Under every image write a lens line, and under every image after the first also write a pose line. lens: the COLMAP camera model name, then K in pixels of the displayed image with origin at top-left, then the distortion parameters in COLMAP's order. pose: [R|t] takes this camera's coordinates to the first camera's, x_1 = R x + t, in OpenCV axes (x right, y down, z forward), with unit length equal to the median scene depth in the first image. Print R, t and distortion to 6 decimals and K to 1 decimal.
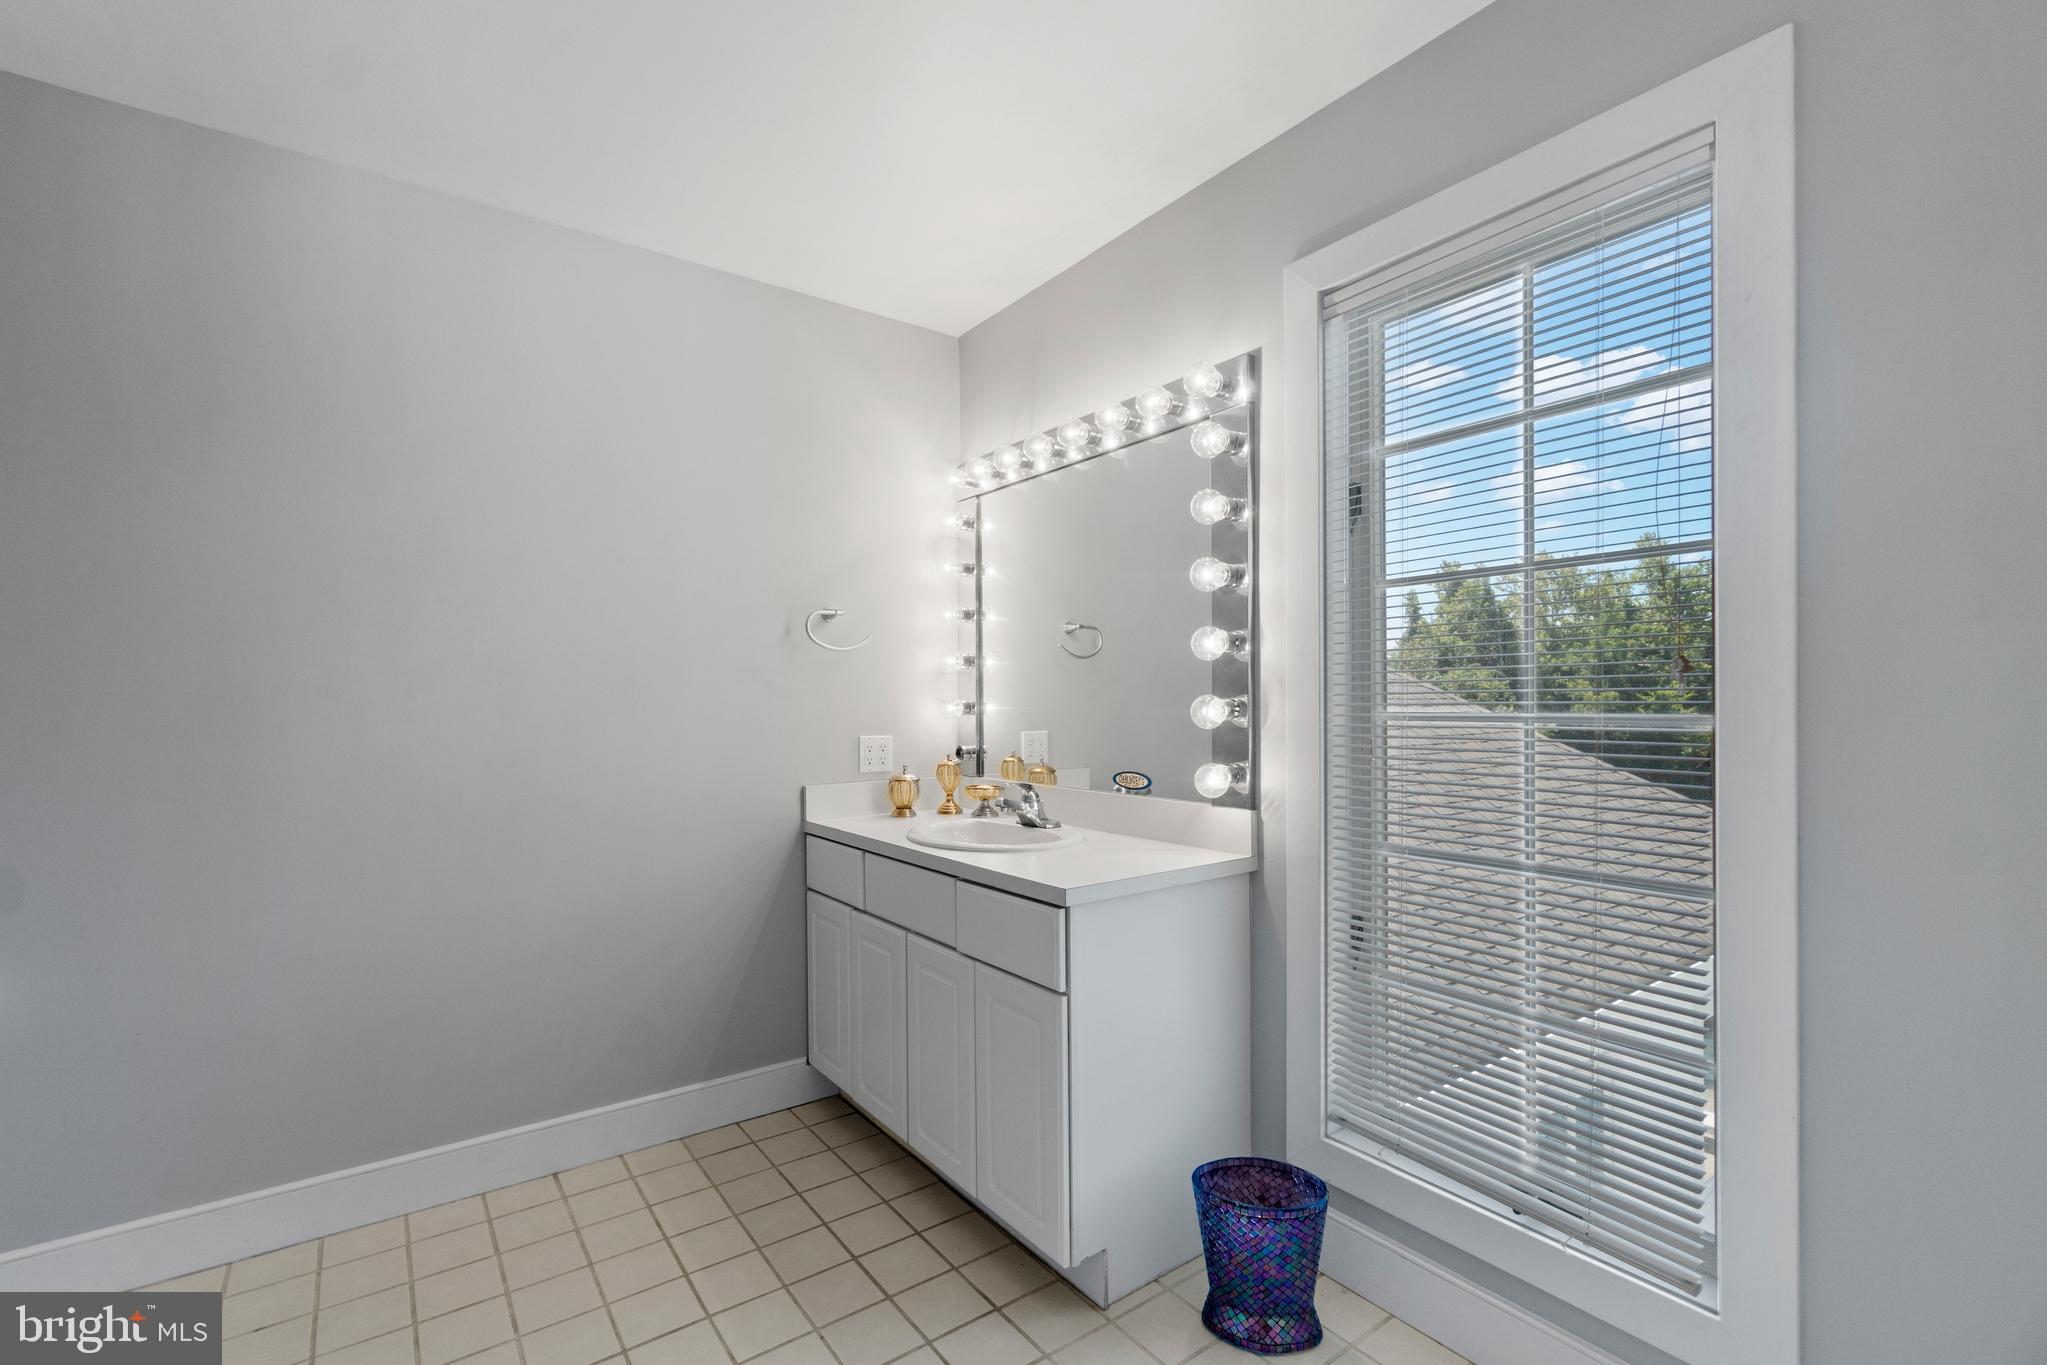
lens RADIAL K [[896.0, 0, 1024.3], [0, 896.0, 690.7], [0, 0, 1]] dist [0.003226, 0.000144]
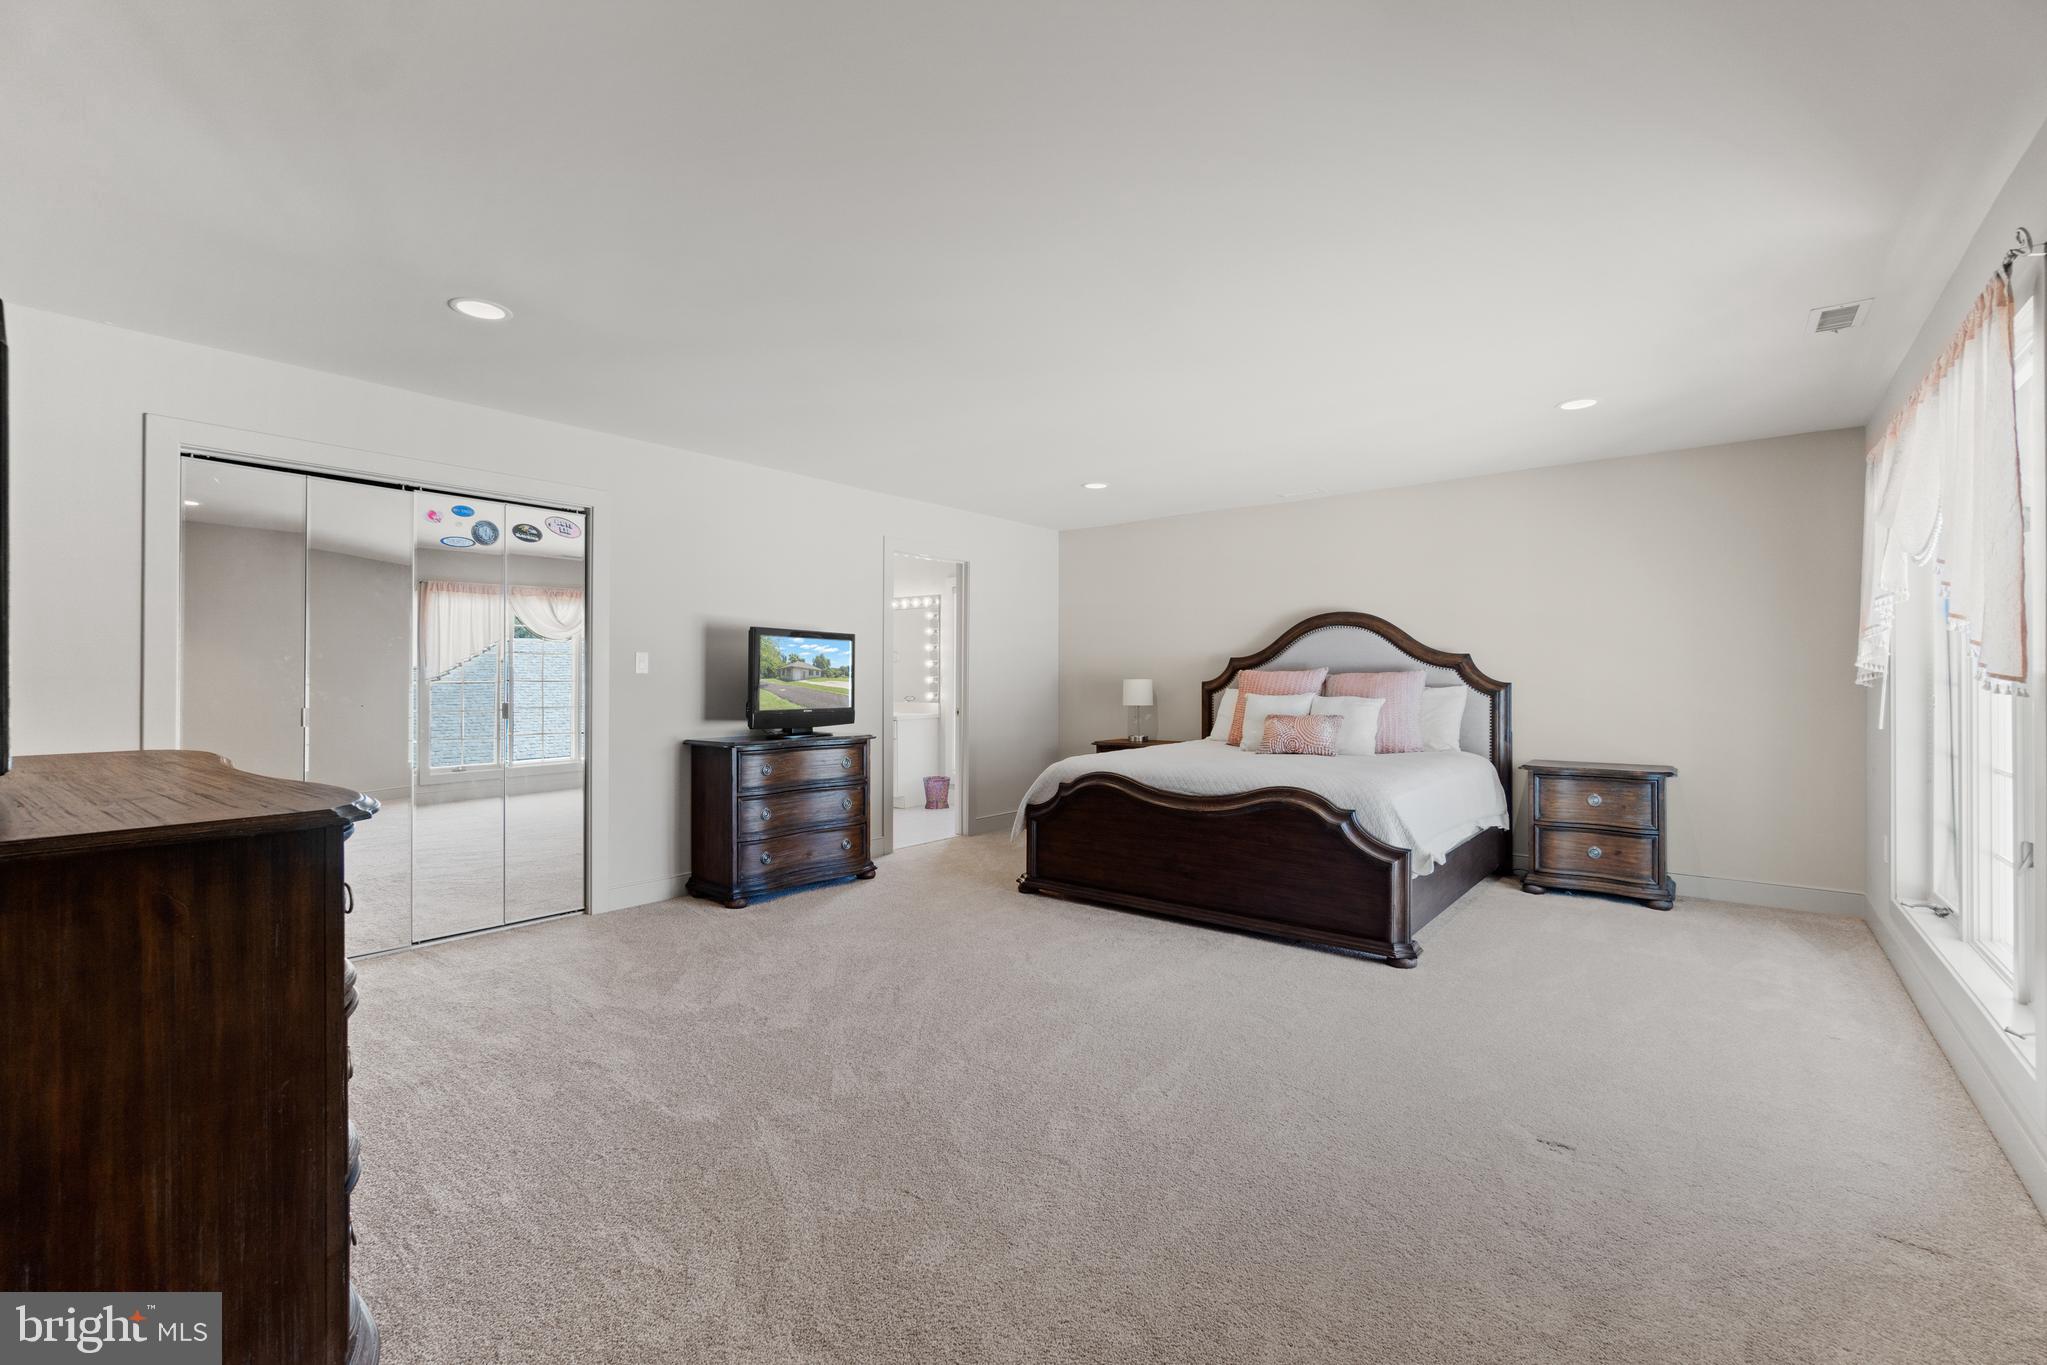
lens RADIAL K [[896.0, 0, 1019.4], [0, 896.0, 683.6], [0, 0, 1]] dist [0.003226, 0.000144]
pose [[0.959802, 0.004212, 0.280645, -0.562650], [-0.004428, 0.999990, 0.000137, 0.038702], [-0.280642, -0.001374, 0.959812, -3.140456]]
